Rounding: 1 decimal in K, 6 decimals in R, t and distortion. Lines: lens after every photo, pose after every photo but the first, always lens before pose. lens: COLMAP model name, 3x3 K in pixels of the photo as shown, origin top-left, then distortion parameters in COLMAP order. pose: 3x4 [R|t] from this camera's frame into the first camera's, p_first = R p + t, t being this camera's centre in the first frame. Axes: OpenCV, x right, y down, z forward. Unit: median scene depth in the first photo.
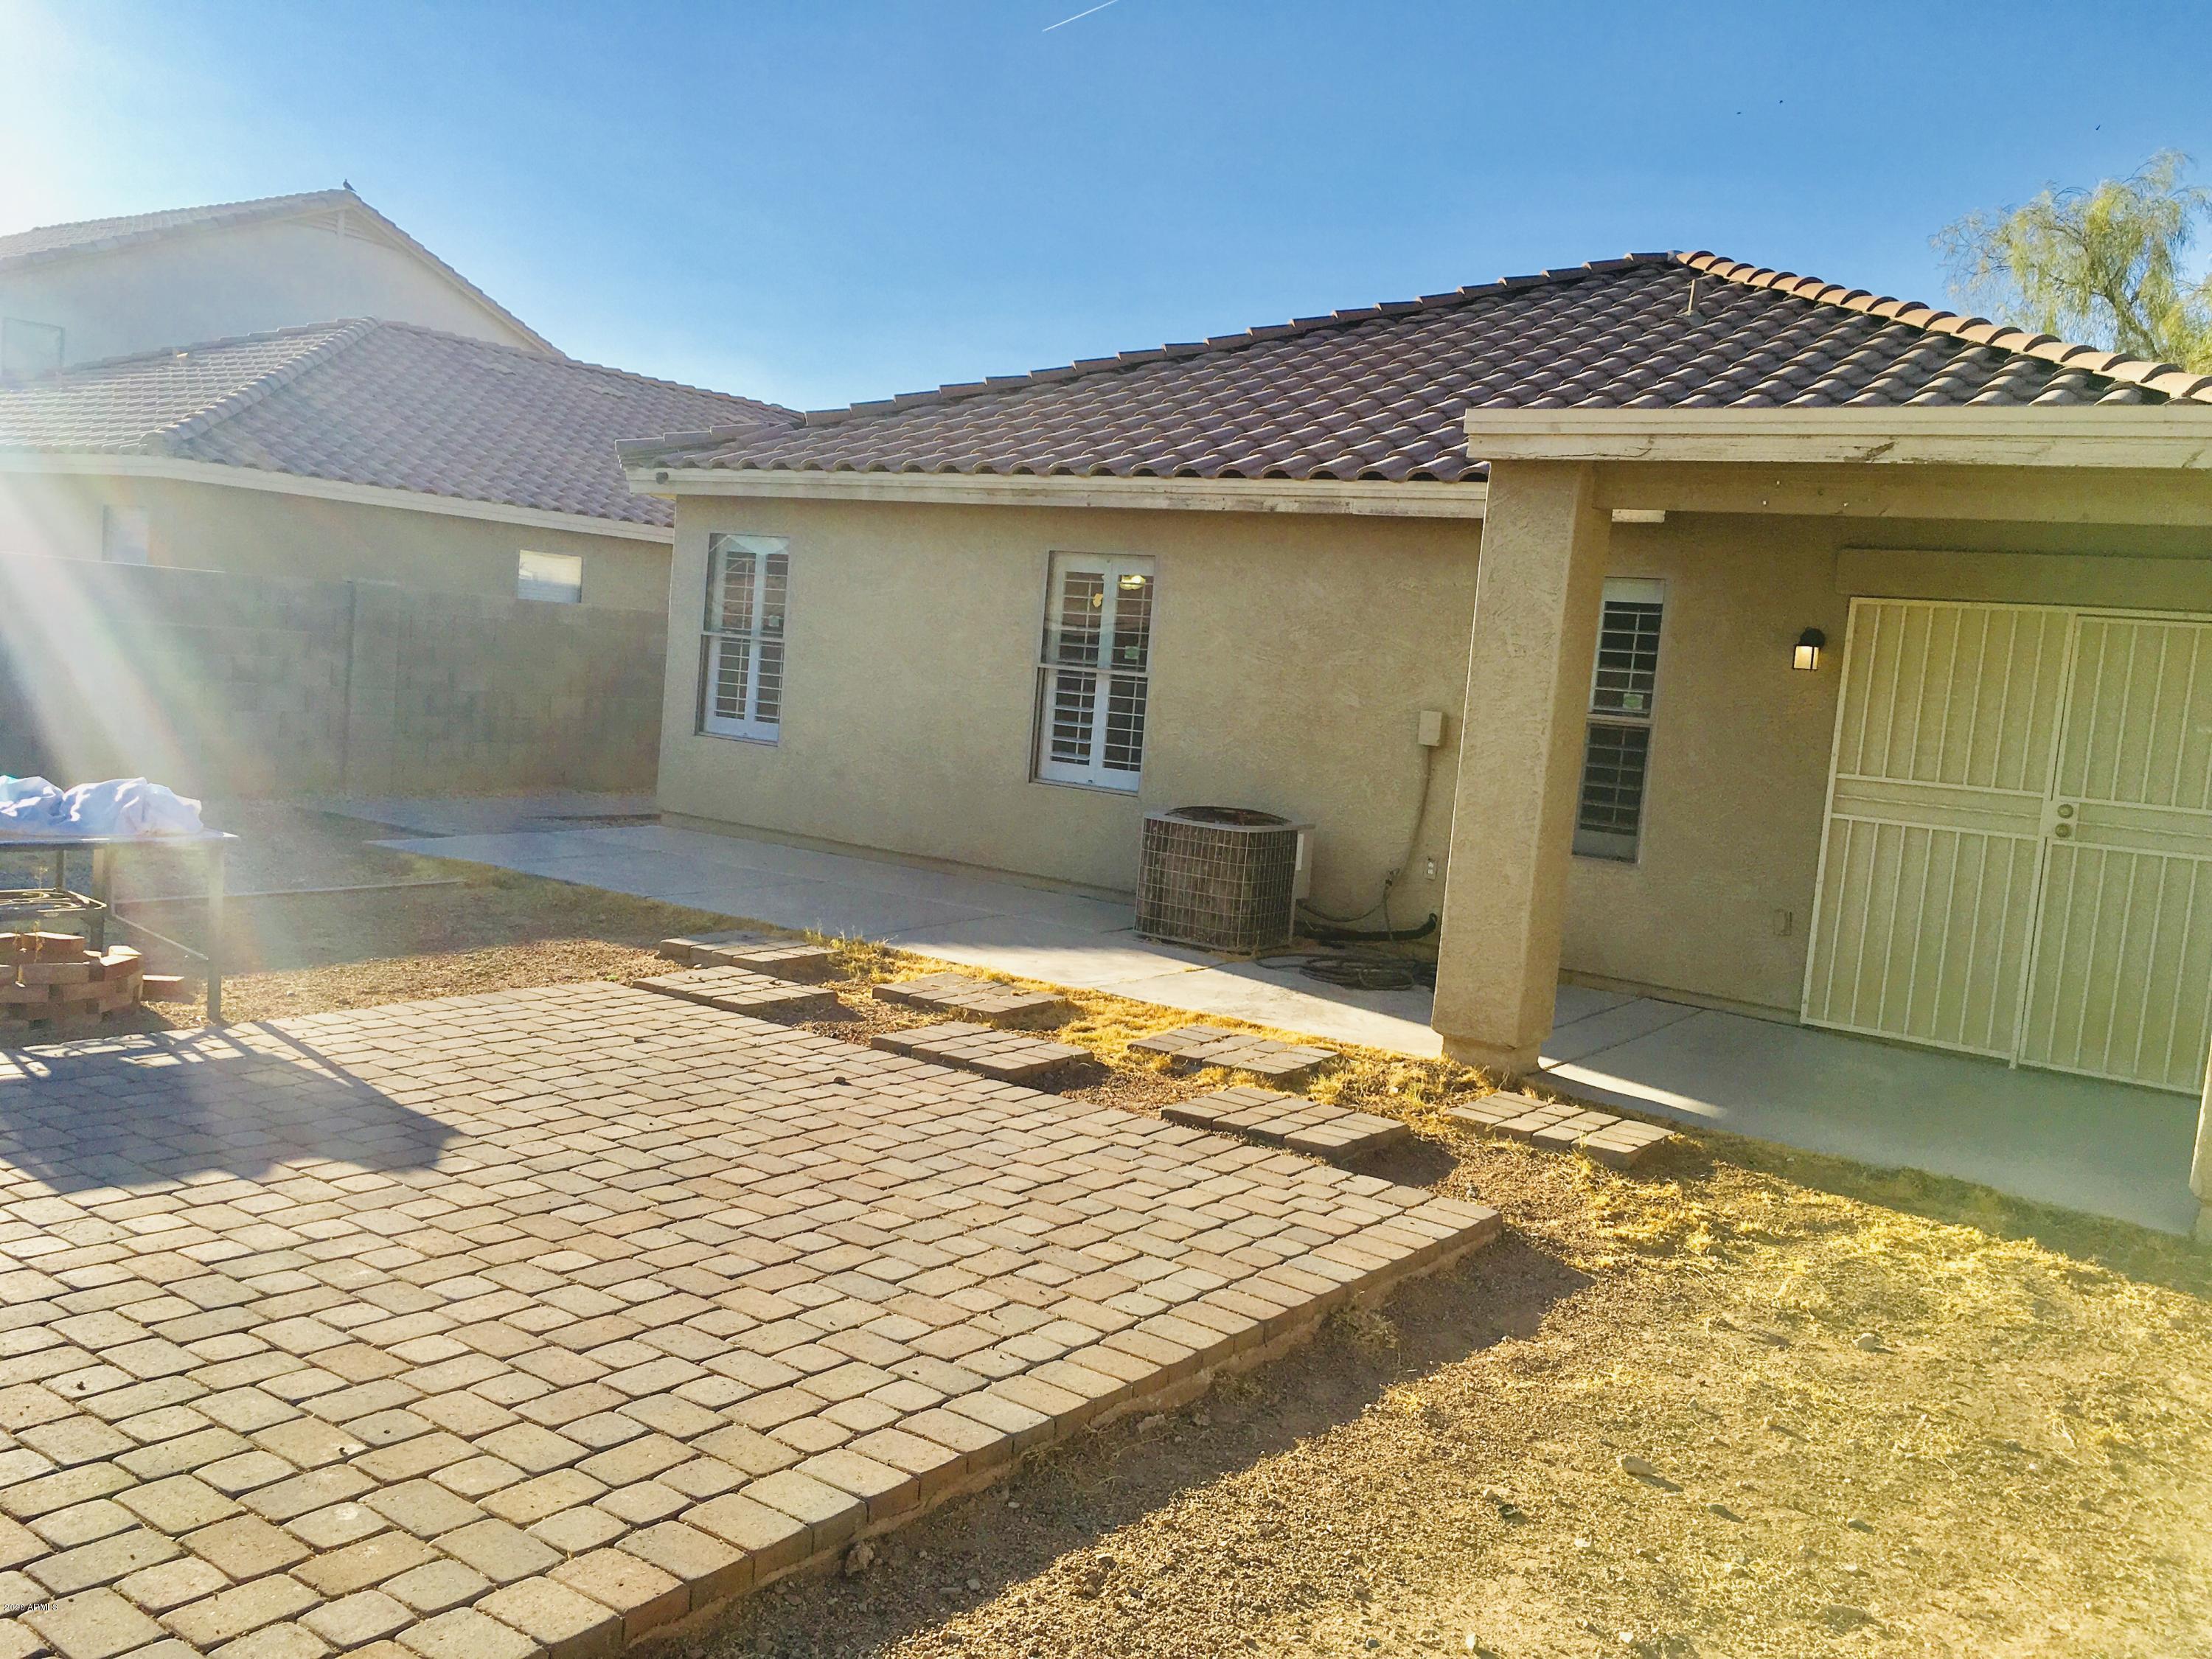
lens RADIAL K [[1871.1, 0, 1106.6], [0, 1871.1, 814.9], [0, 0, 1]] dist [0.074873, -0.098510]
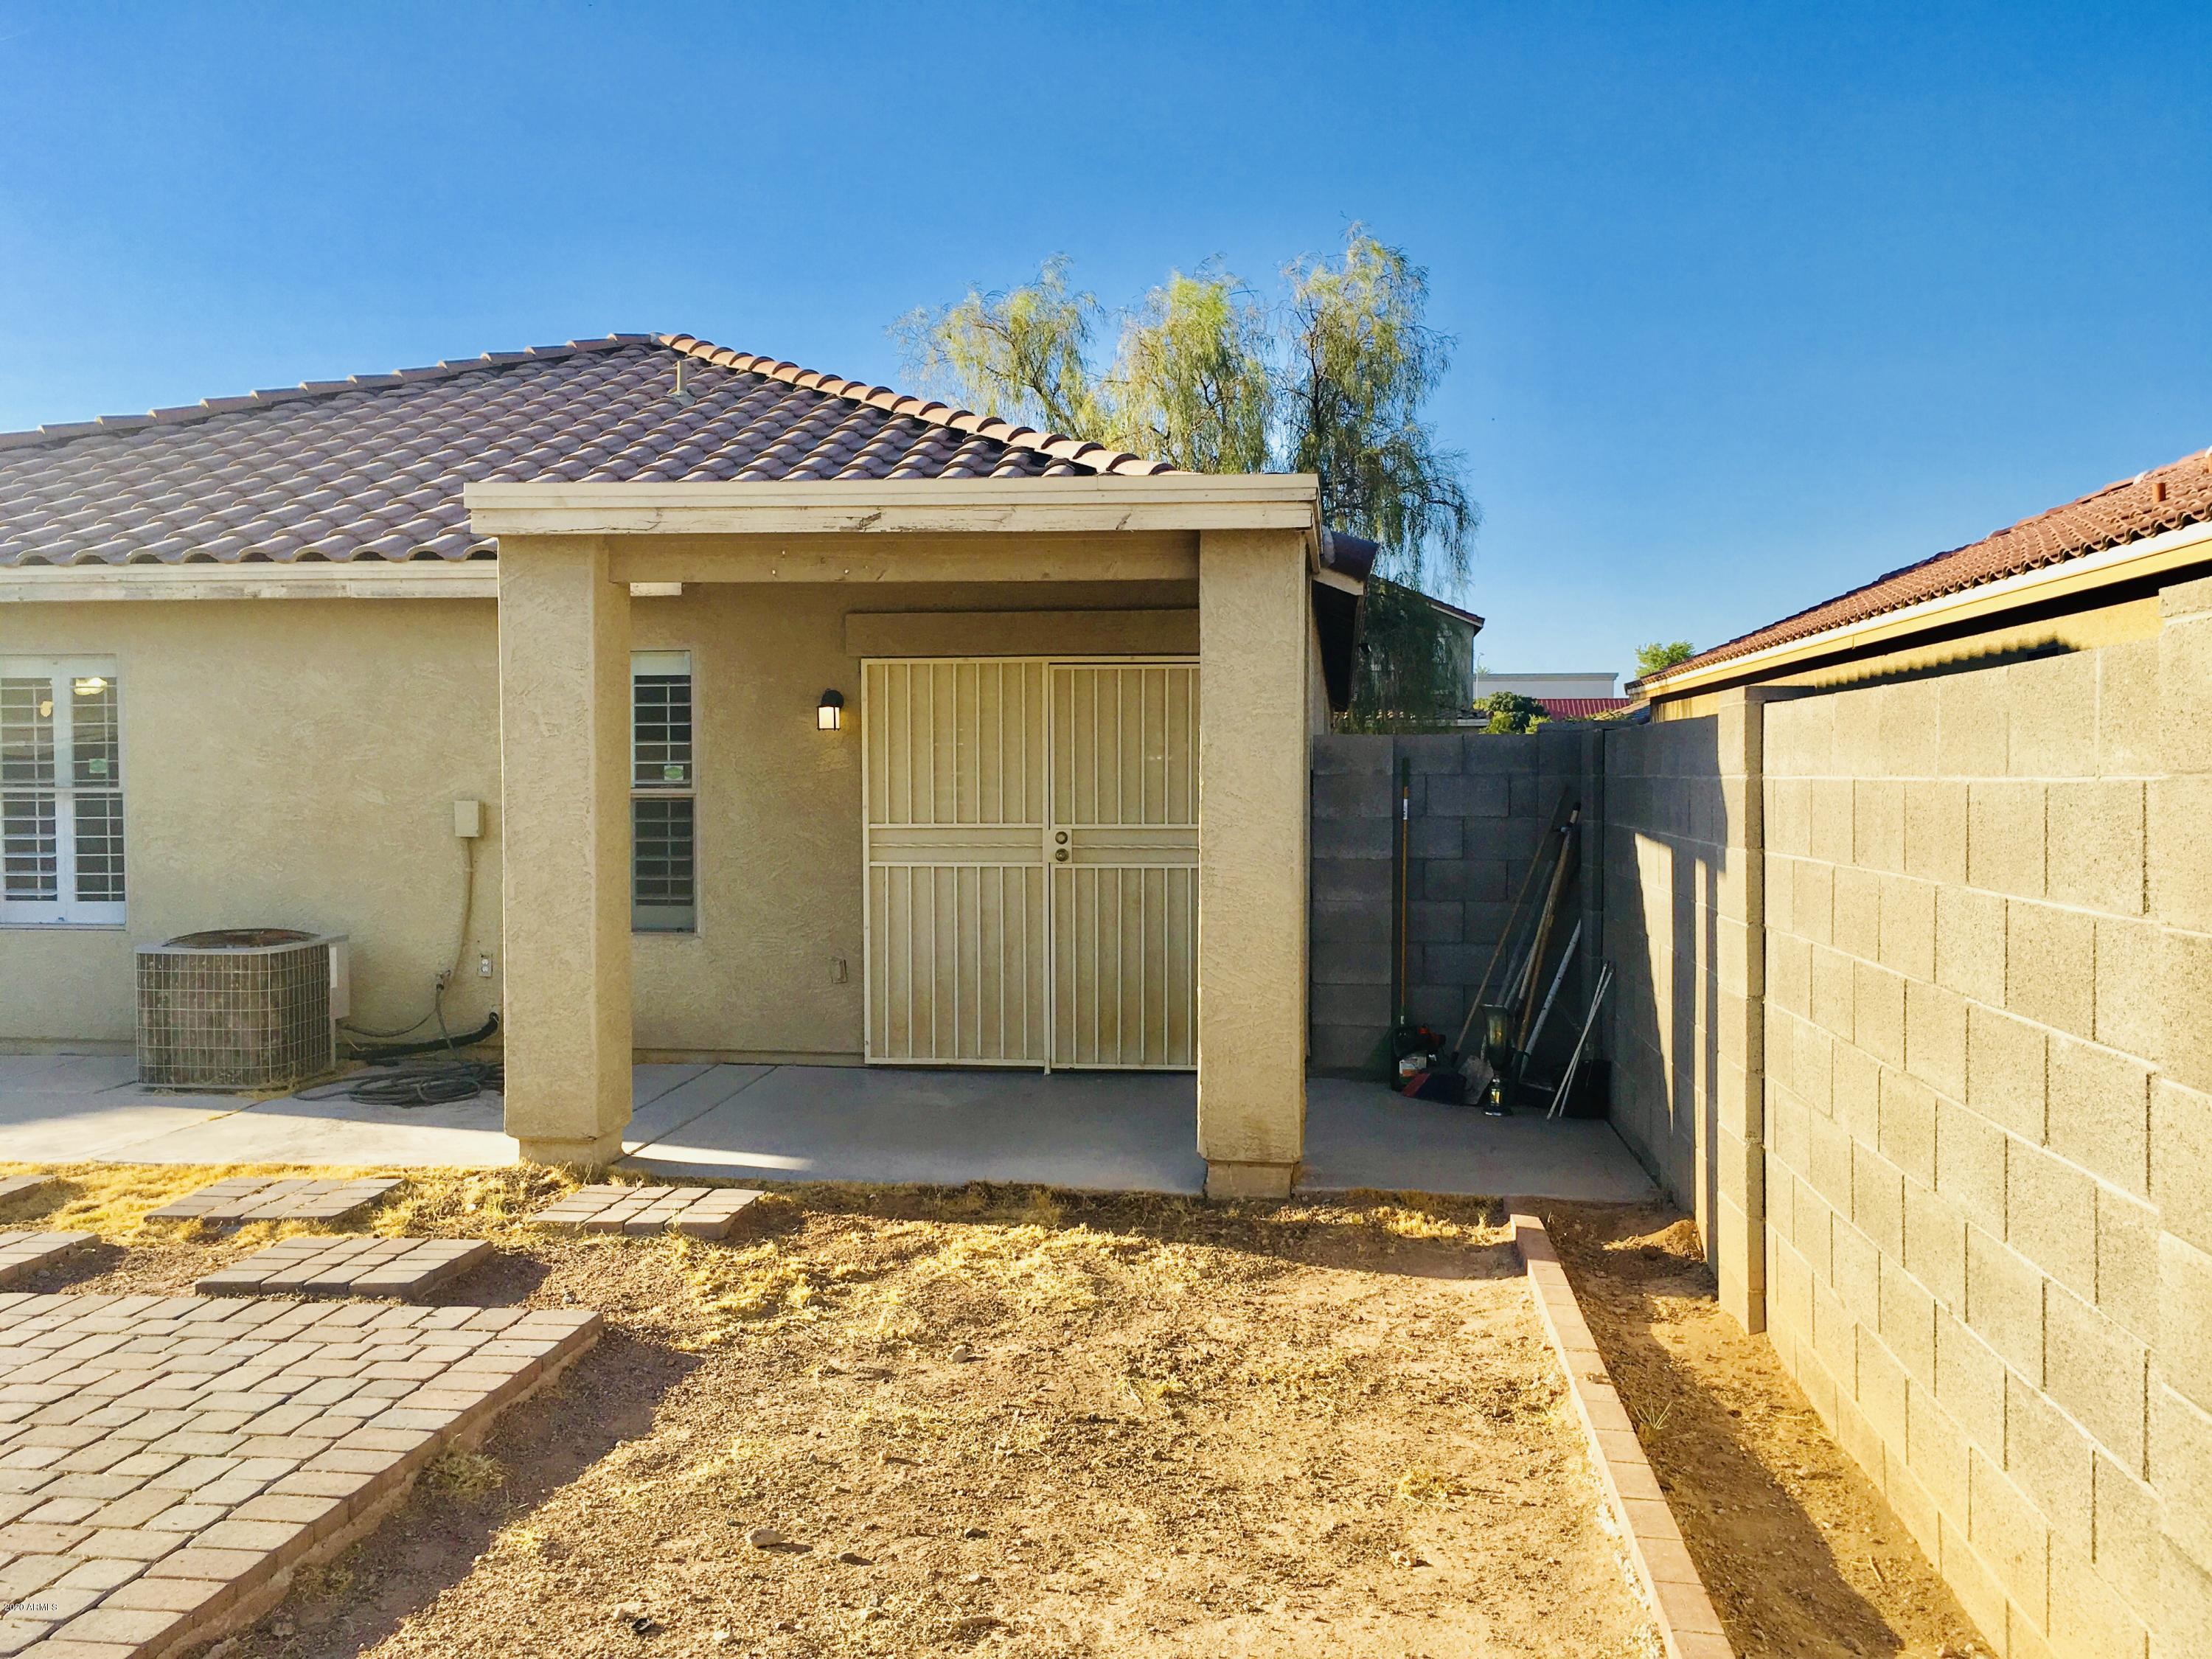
lens RADIAL K [[1871.1, 0, 1098.6], [0, 1871.1, 839.3], [0, 0, 1]] dist [0.074873, -0.098510]
pose [[0.875706, -0.103792, 0.471556, 0.003013], [0.117016, 0.993129, 0.001286, 0.000315], [-0.468450, 0.054054, 0.881835, 0.017754]]
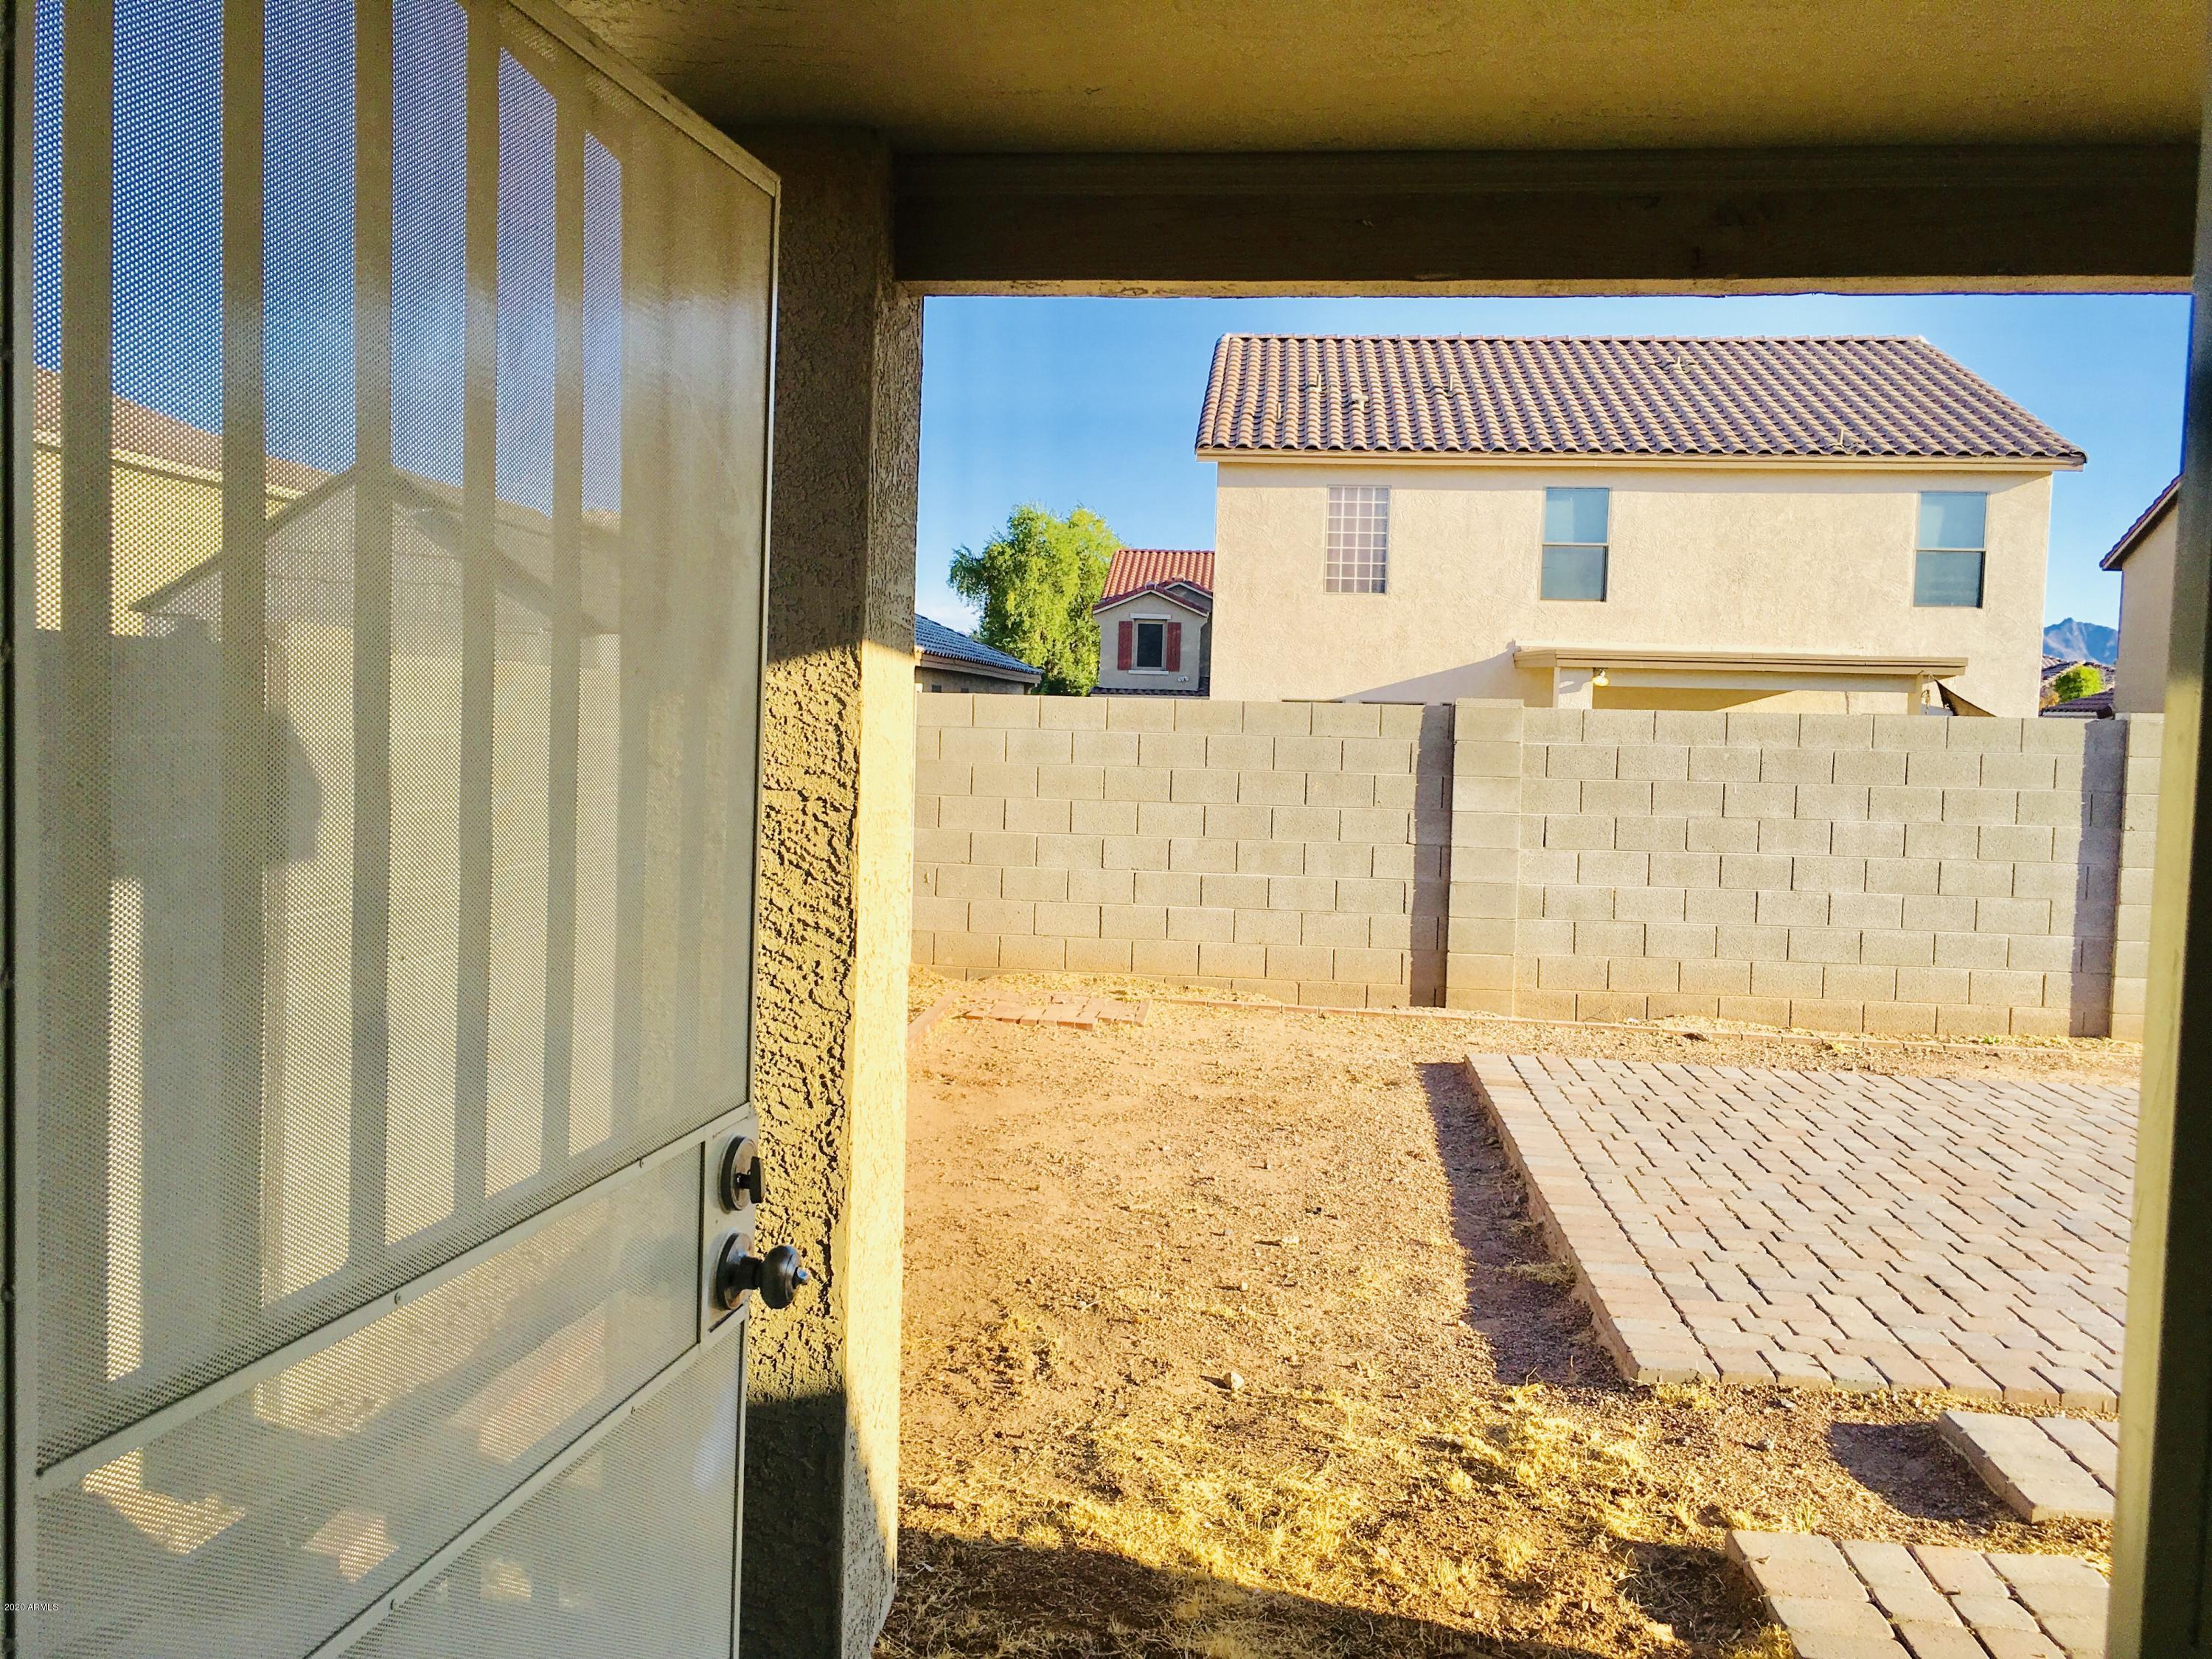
lens RADIAL K [[1871.1, 0, 1103.4], [0, 1871.1, 824.8], [0, 0, 1]] dist [0.074873, -0.098510]
pose [[-0.852822, -0.081080, -0.515868, 0.779662], [-0.147730, 0.984978, 0.089414, -0.064973], [0.500869, 0.152463, -0.851989, 1.388910]]
